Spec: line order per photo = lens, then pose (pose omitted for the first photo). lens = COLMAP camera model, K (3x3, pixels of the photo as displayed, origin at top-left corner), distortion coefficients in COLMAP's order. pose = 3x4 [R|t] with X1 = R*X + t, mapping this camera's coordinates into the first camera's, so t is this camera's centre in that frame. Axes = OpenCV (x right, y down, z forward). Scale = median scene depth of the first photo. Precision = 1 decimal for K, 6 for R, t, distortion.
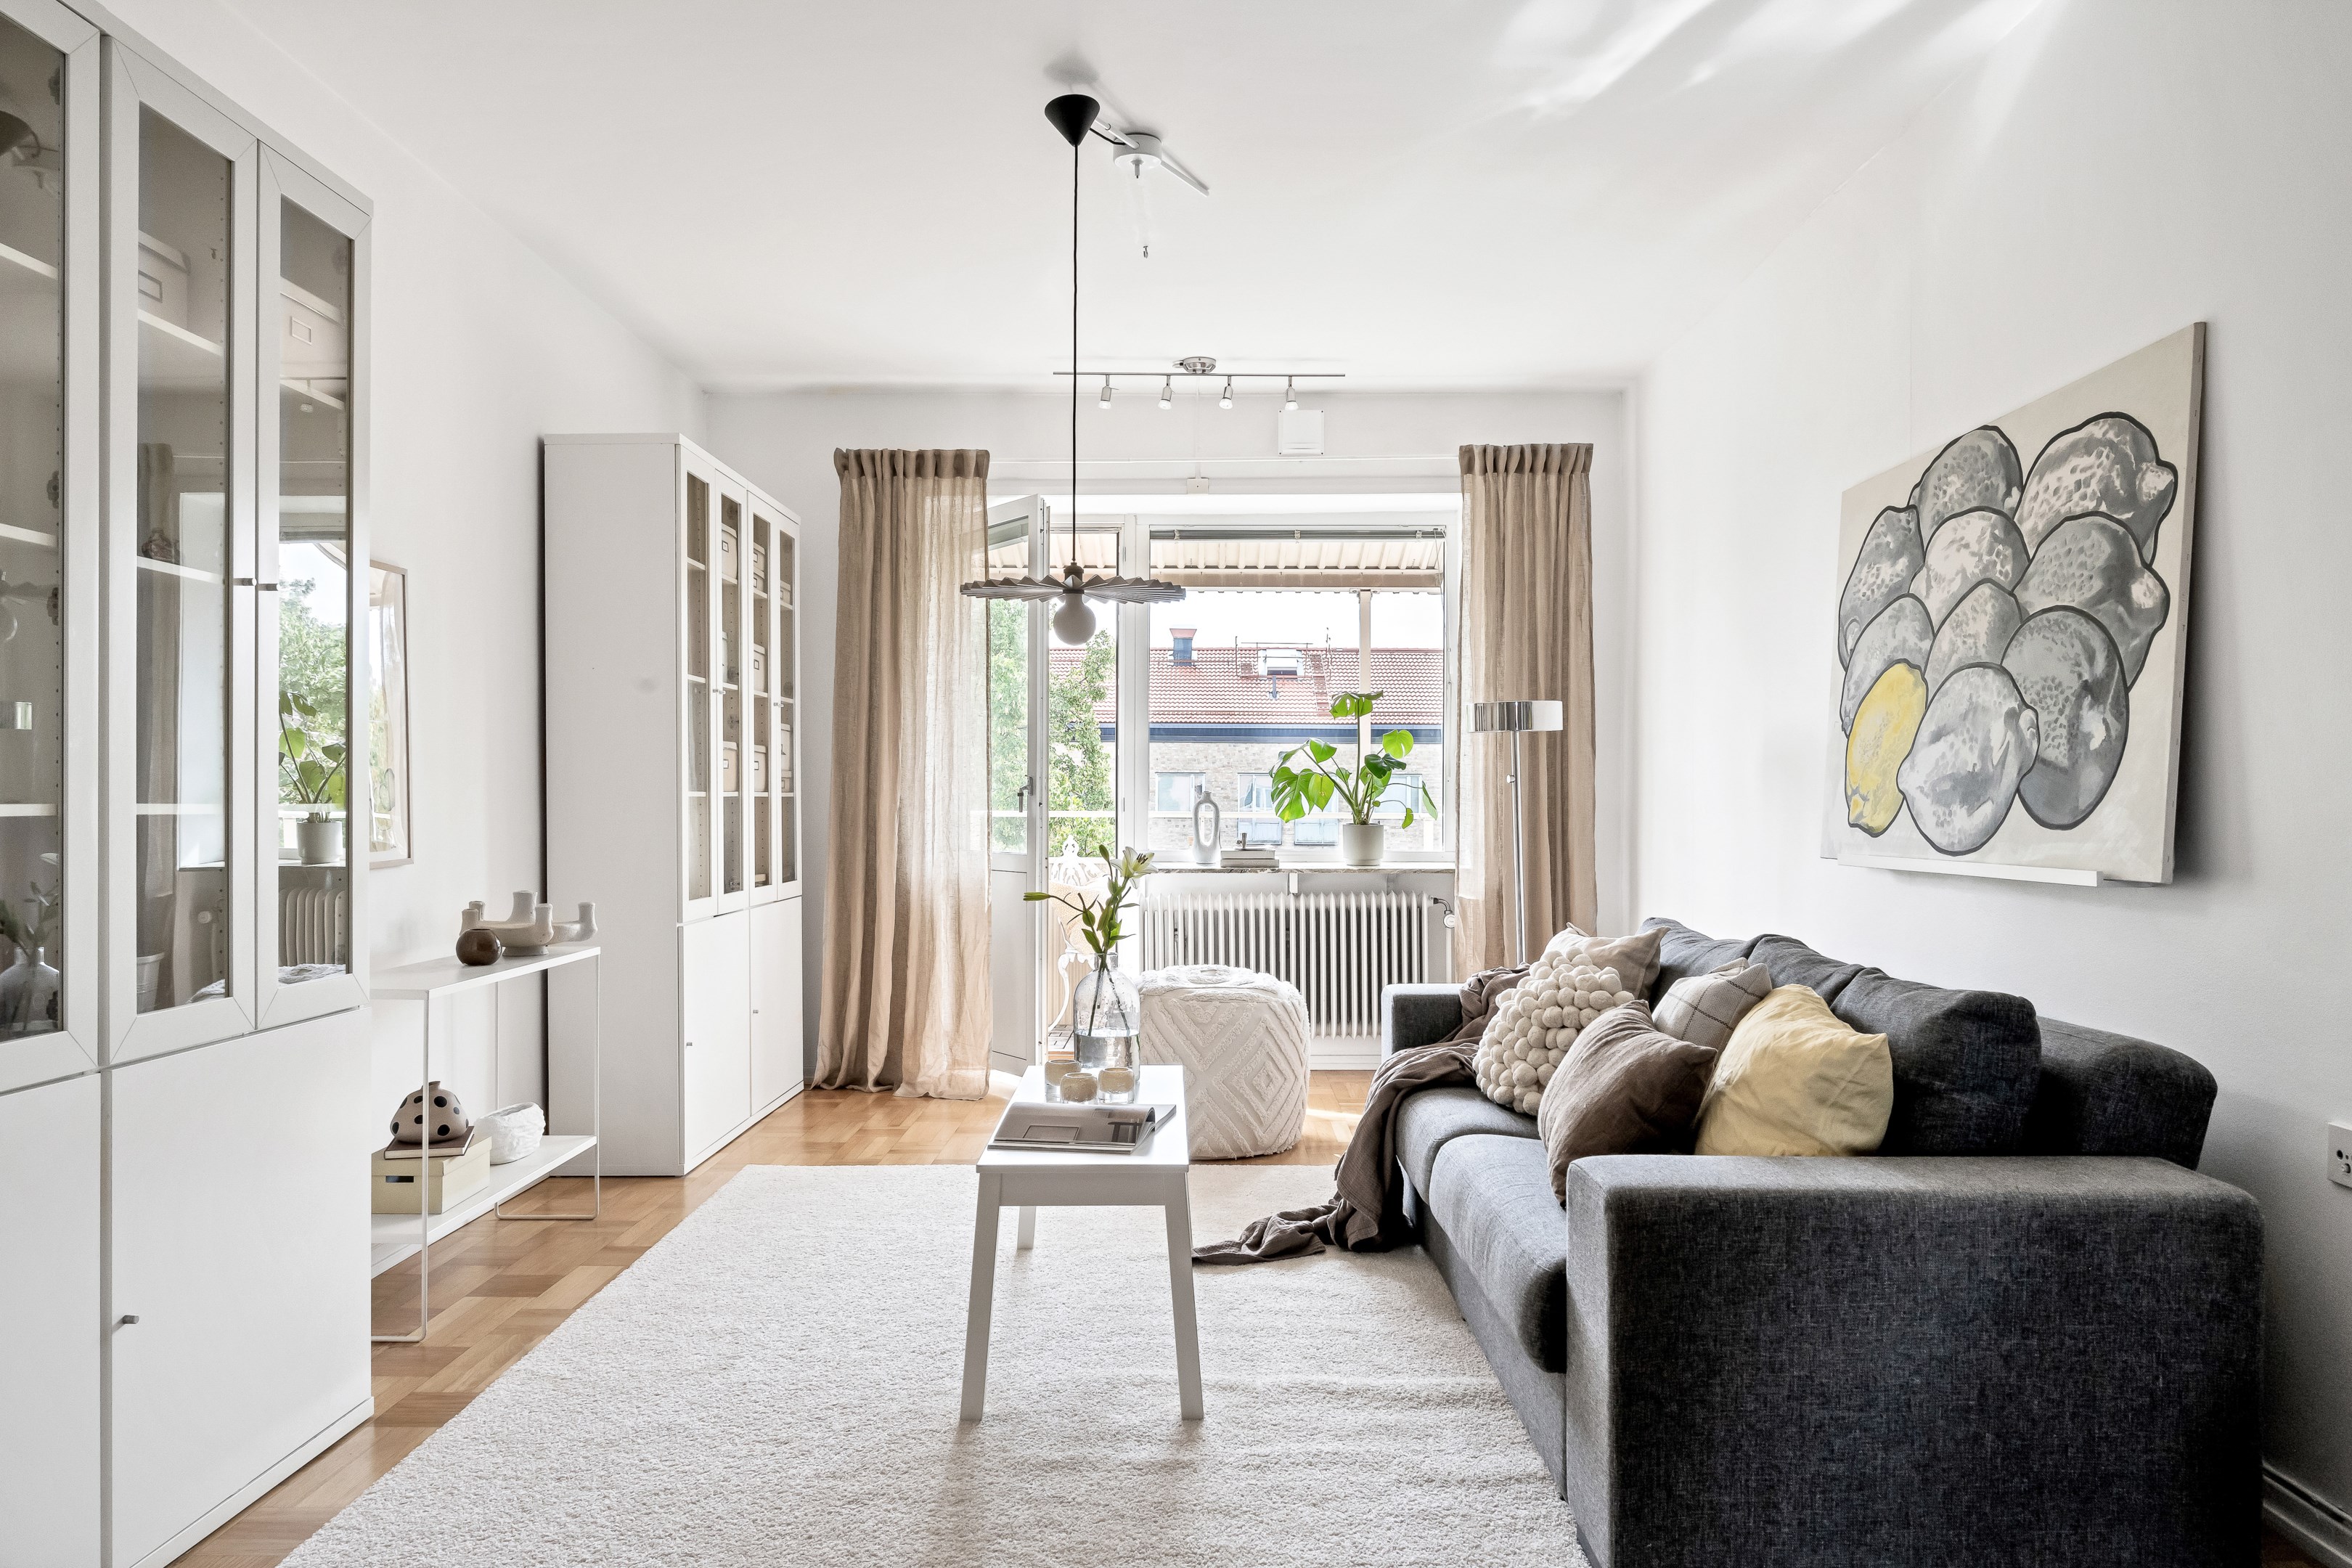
lens RADIAL K [[1652.3, 0, 1183.6], [0, 1652.3, 814.2], [0, 0, 1]] dist [-0.000739, -0.005547]
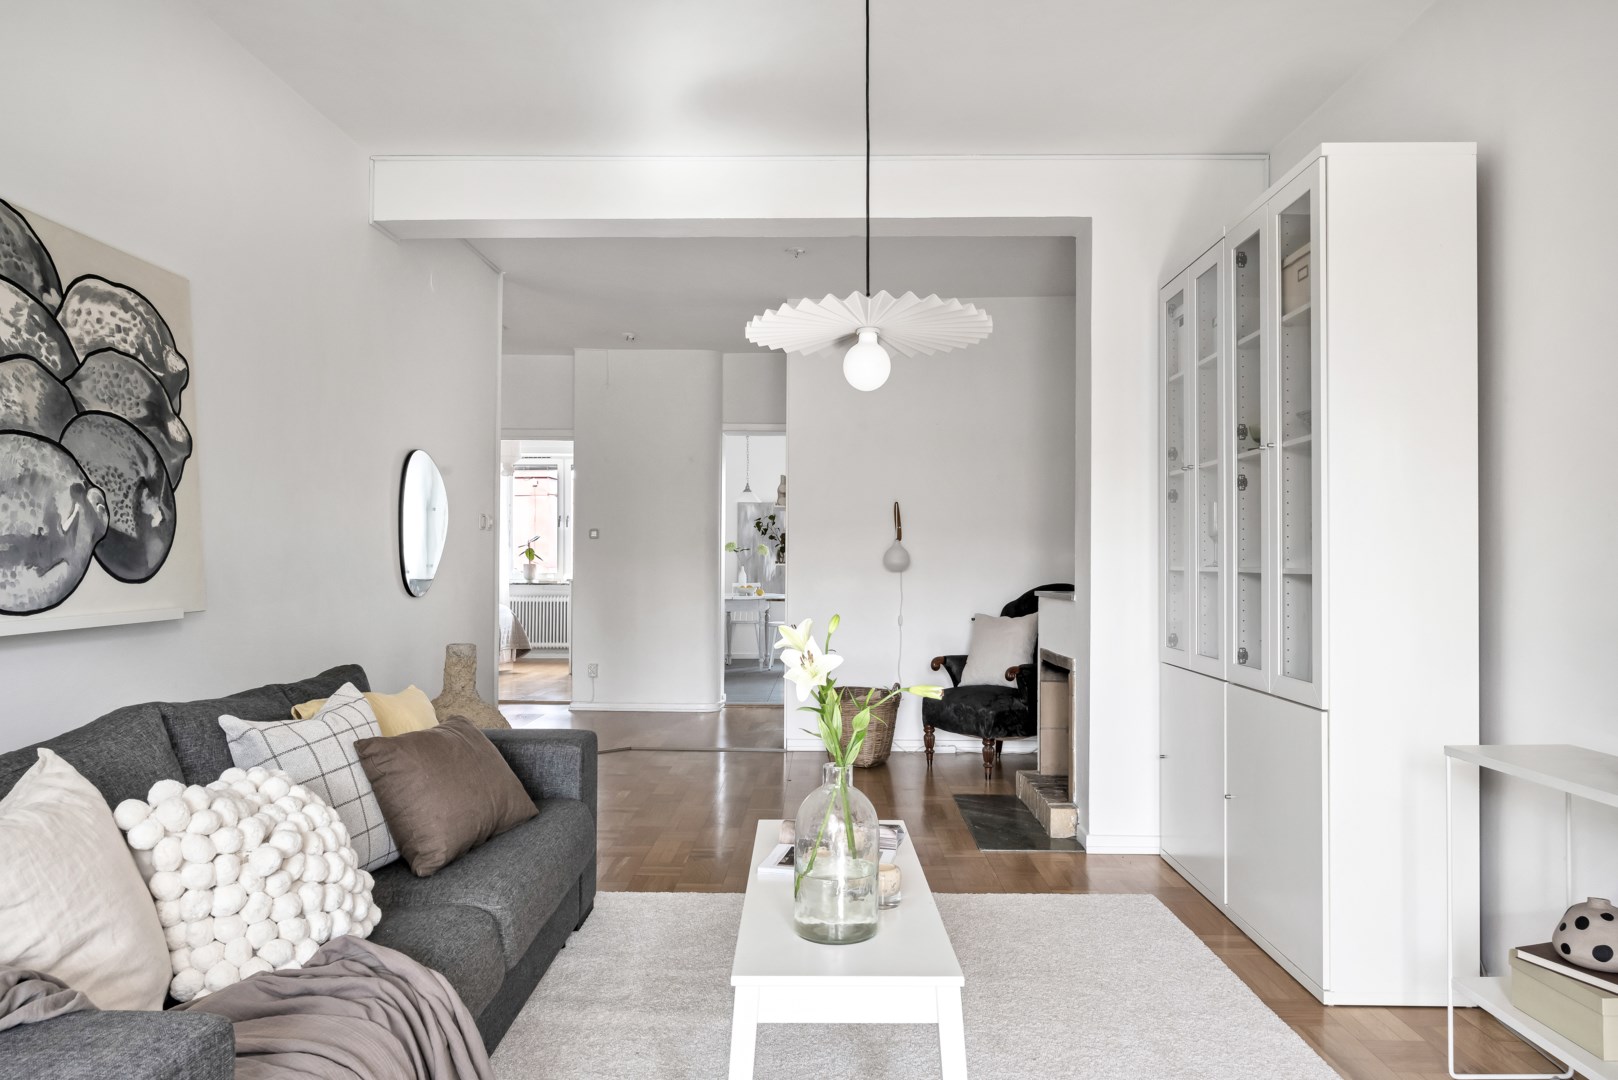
lens RADIAL K [[1106.6, 0, 809.0], [0, 1106.6, 540.0], [0, 0, 1]] dist [0.004124, 0.033249]
pose [[-0.999971, -0.004857, -0.005809, -0.019058], [-0.004800, 0.999941, -0.009795, -0.020329], [0.005856, -0.009767, -0.999935, 1.945083]]
